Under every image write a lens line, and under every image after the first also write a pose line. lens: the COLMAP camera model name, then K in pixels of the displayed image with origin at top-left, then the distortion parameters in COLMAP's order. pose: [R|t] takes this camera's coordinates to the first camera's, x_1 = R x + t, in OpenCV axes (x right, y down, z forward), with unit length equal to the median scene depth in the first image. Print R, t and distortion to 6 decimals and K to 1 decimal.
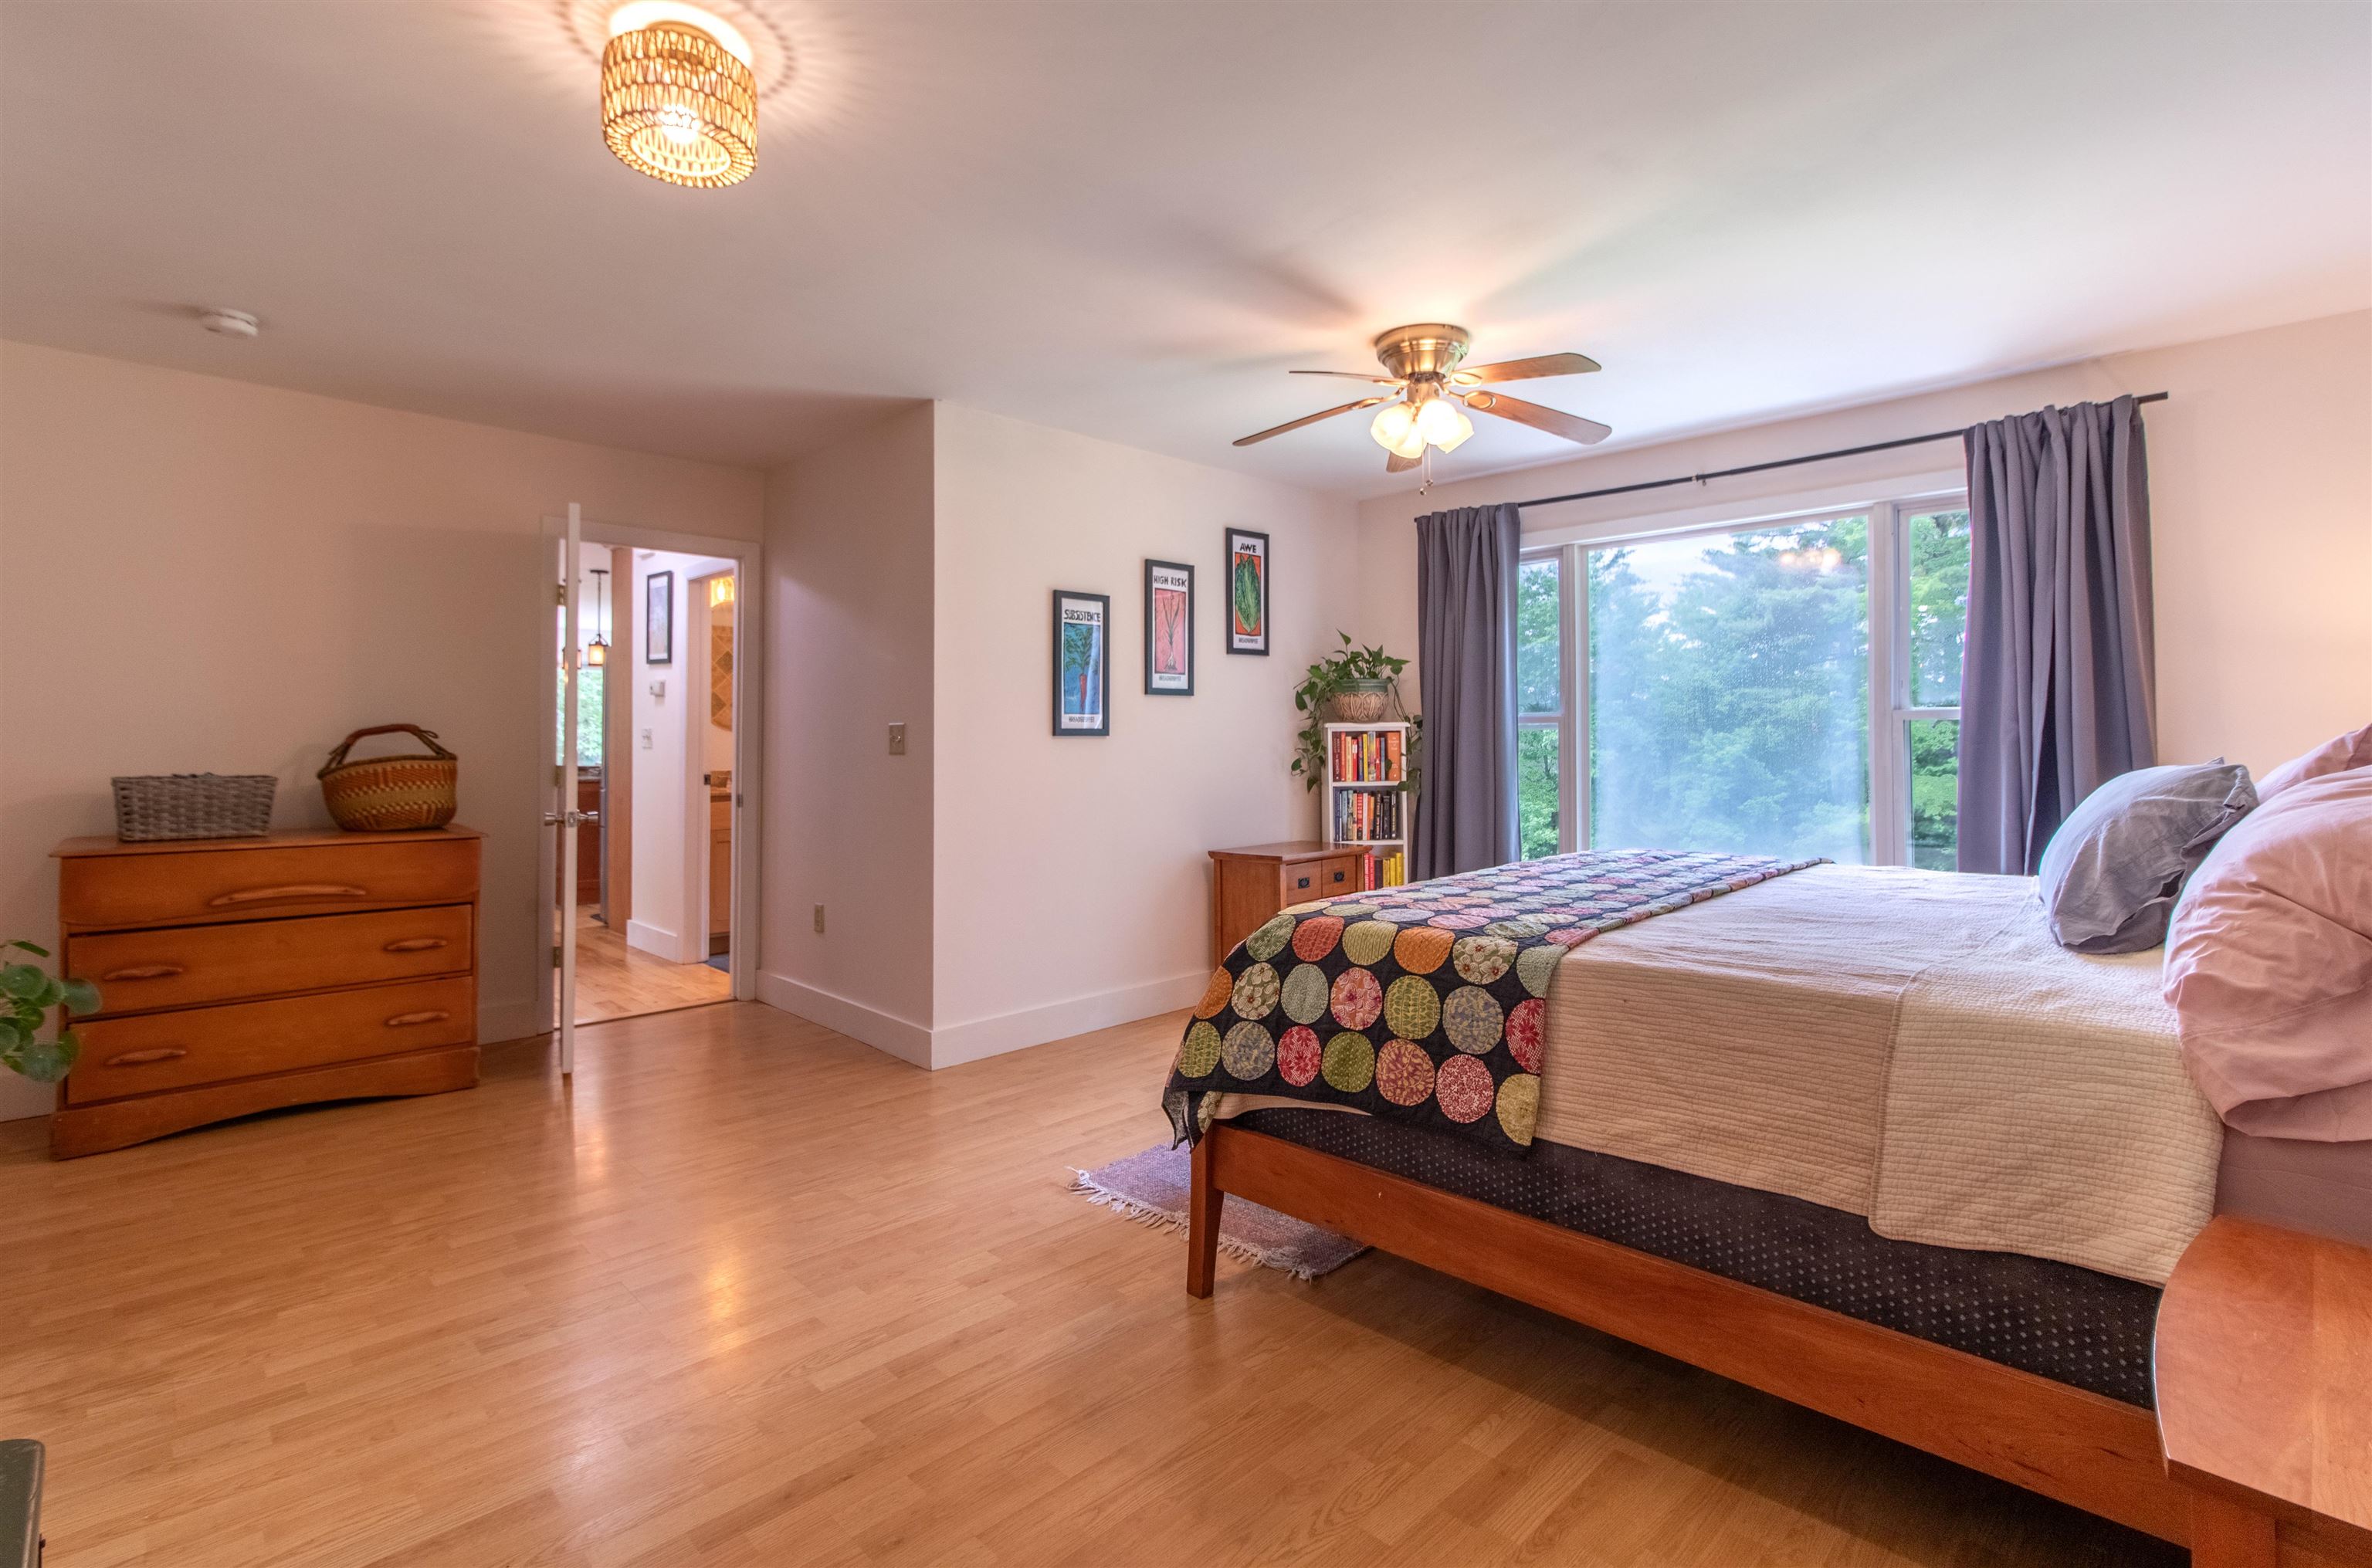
lens RADIAL K [[1082.4, 0, 1204.5], [0, 1082.4, 747.4], [0, 0, 1]] dist [-0.009569, -0.000032]
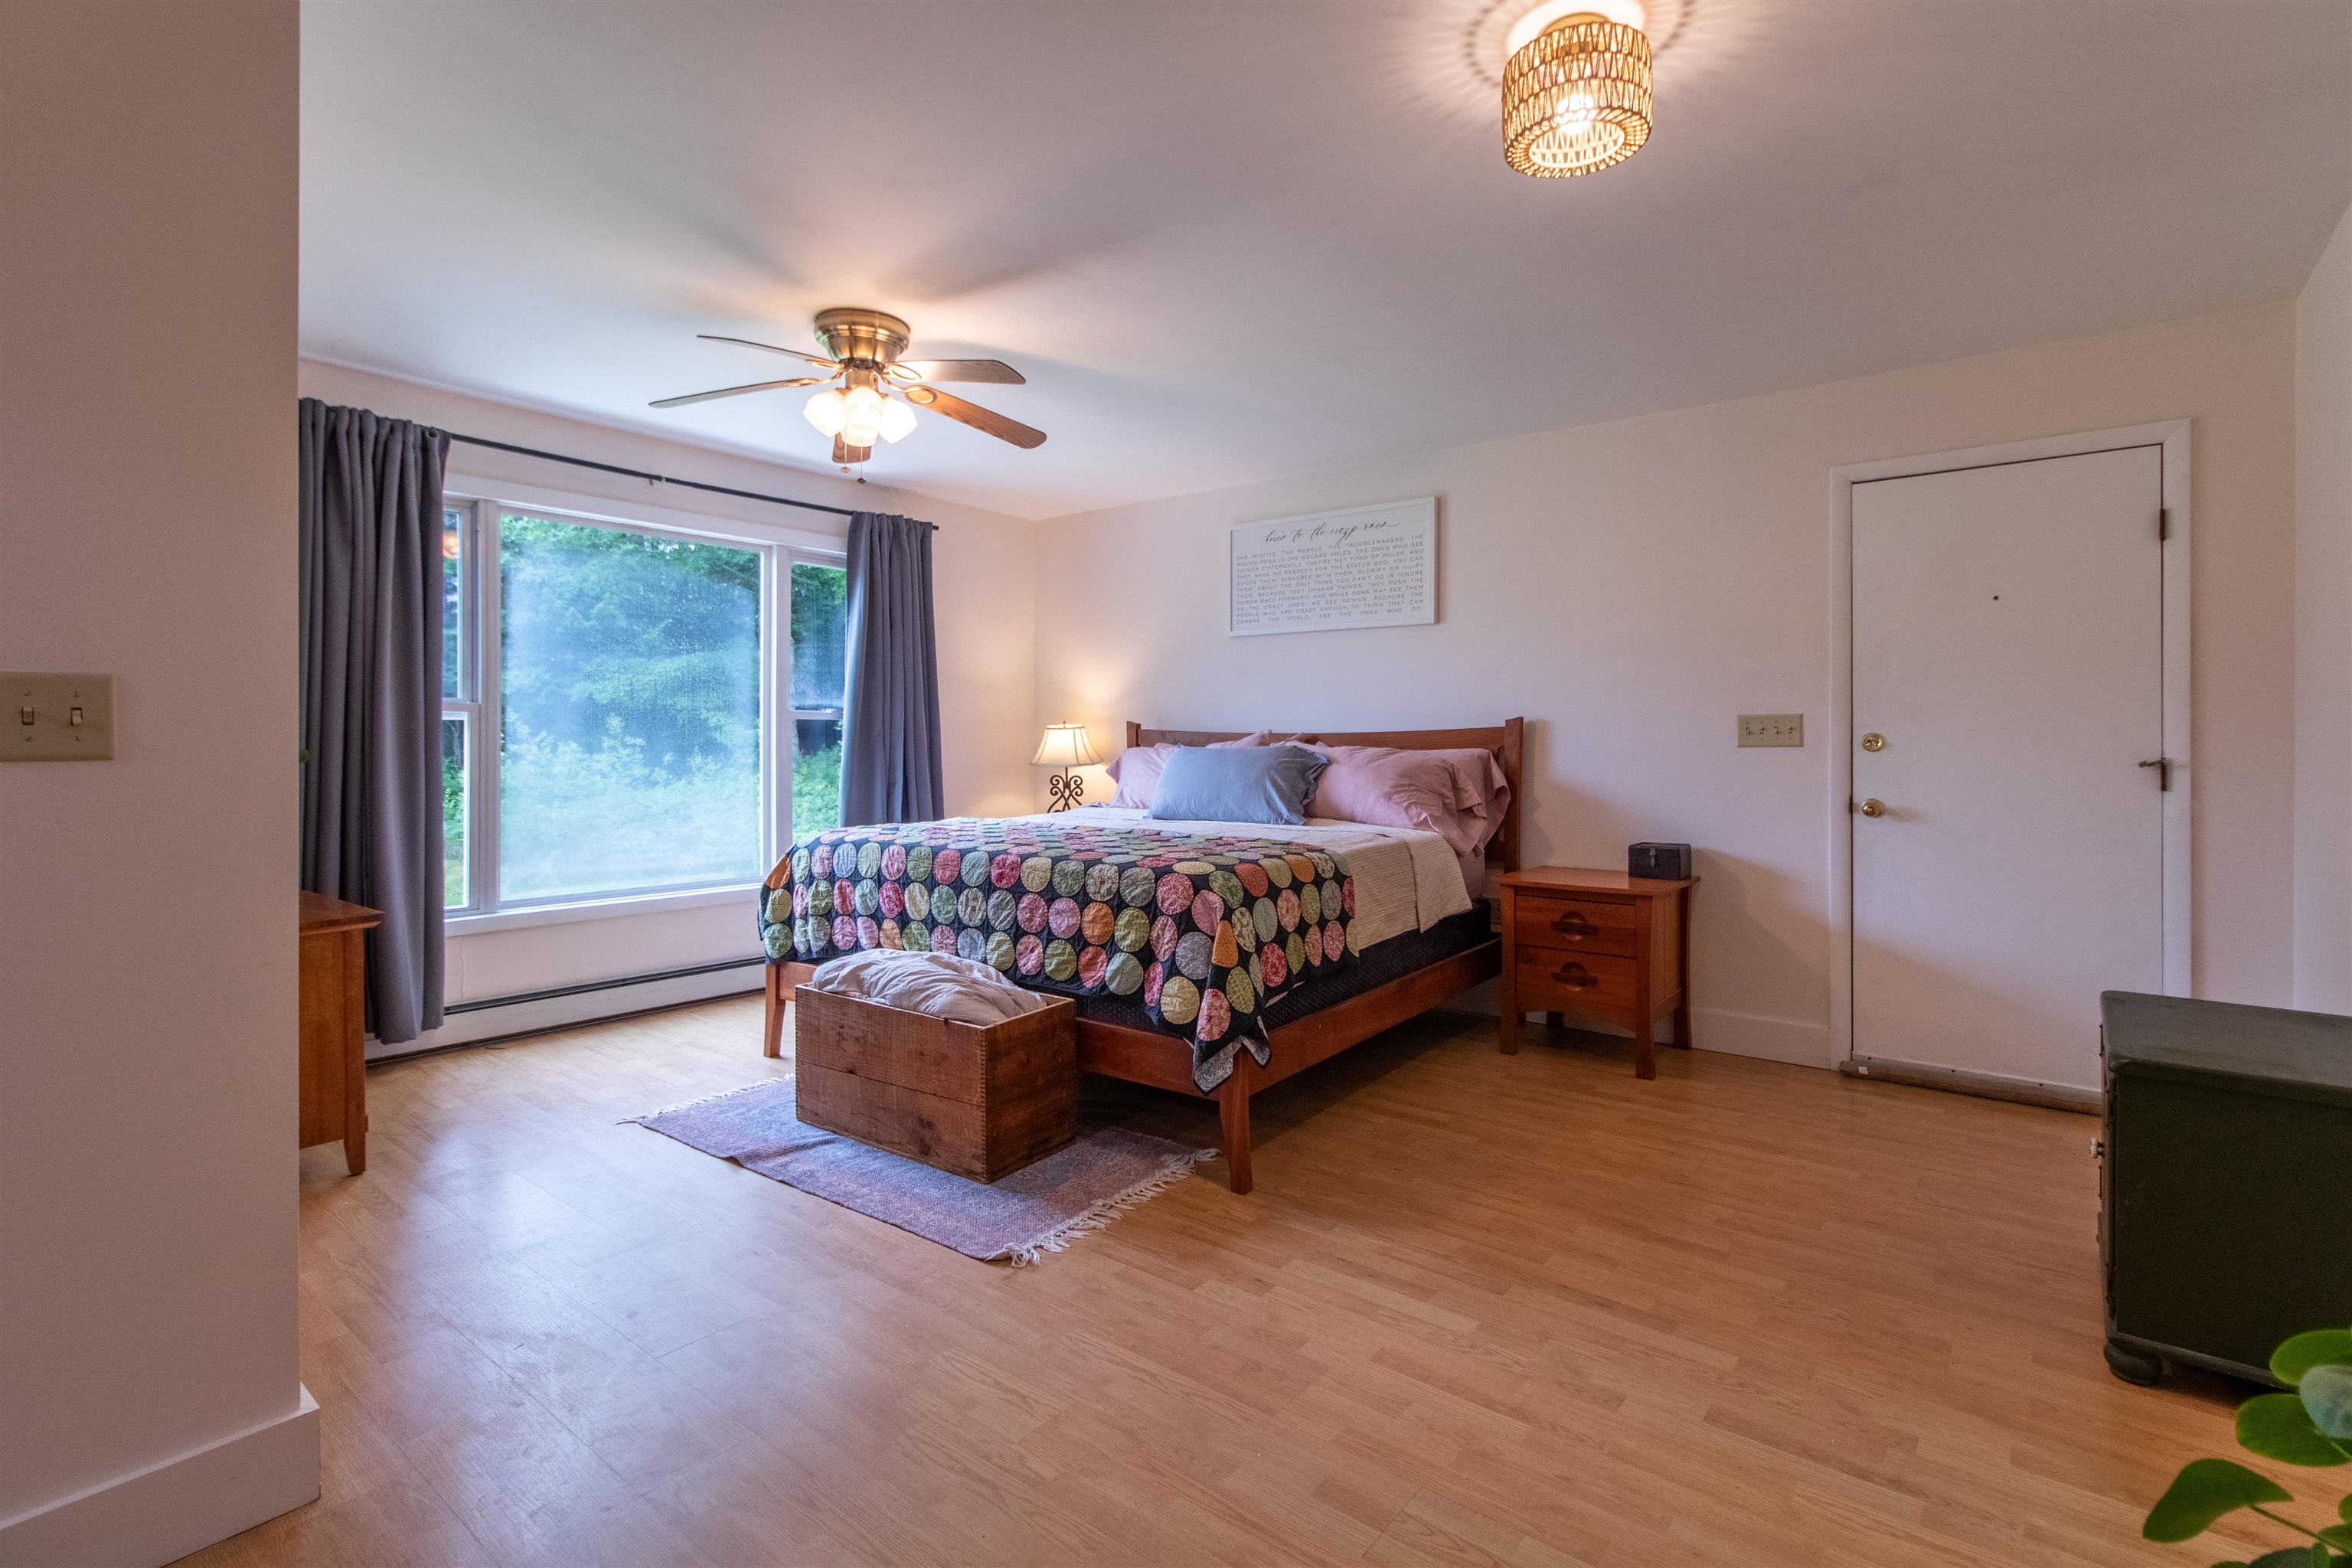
lens RADIAL K [[1115.3, 0, 1146.4], [0, 1115.3, 738.5], [0, 0, 1]] dist [-0.000336, 0.000937]
pose [[-0.099366, 0.003807, 0.995044, -1.464263], [-0.002105, 0.999990, -0.004037, 0.006234], [-0.995049, -0.002496, -0.099357, 1.460807]]
